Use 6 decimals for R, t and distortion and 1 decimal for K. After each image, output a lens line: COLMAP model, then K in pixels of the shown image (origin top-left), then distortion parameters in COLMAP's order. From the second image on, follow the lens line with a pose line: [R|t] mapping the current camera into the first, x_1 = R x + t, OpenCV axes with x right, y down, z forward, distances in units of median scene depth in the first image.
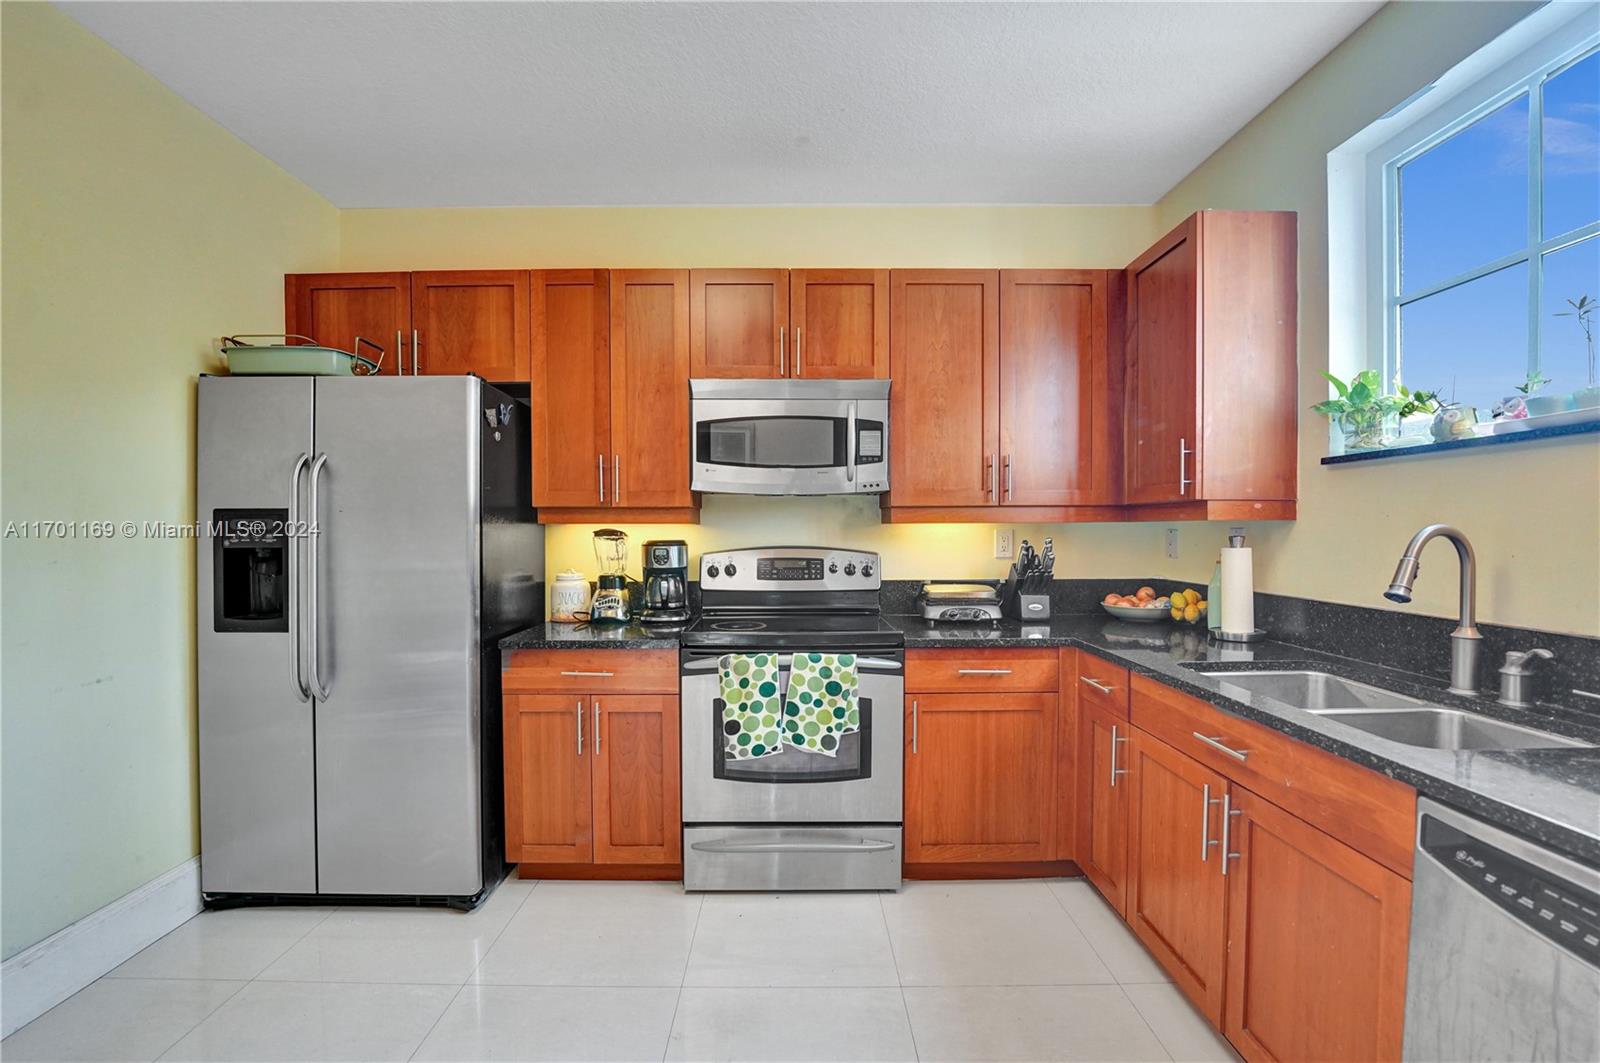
lens RADIAL K [[660.4, 0, 789.6], [0, 660.4, 546.3], [0, 0, 1]] dist [-0.026720, 0.003675]
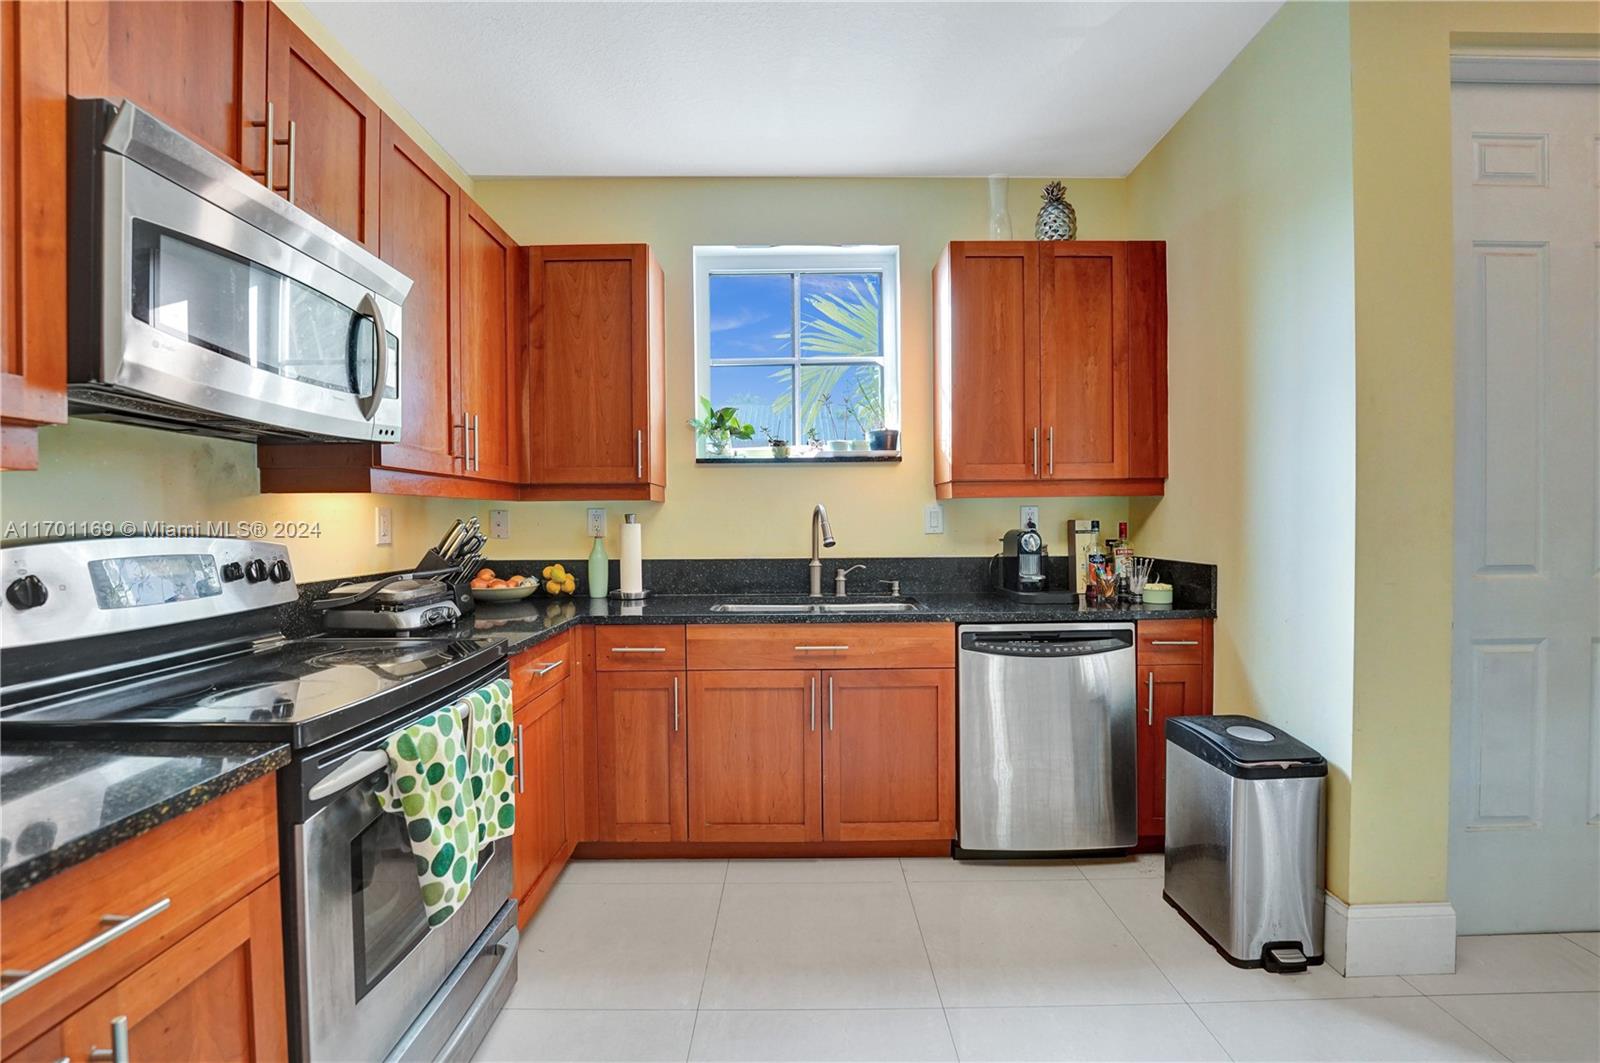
lens RADIAL K [[687.2, 0, 781.5], [0, 687.2, 536.1], [0, 0, 1]] dist [-0.026891, 0.000368]
pose [[0.032489, -0.019165, 0.999288, -0.611654], [0.032260, 0.999315, 0.018117, 0.011614], [-0.998951, 0.031649, 0.033085, 0.688052]]
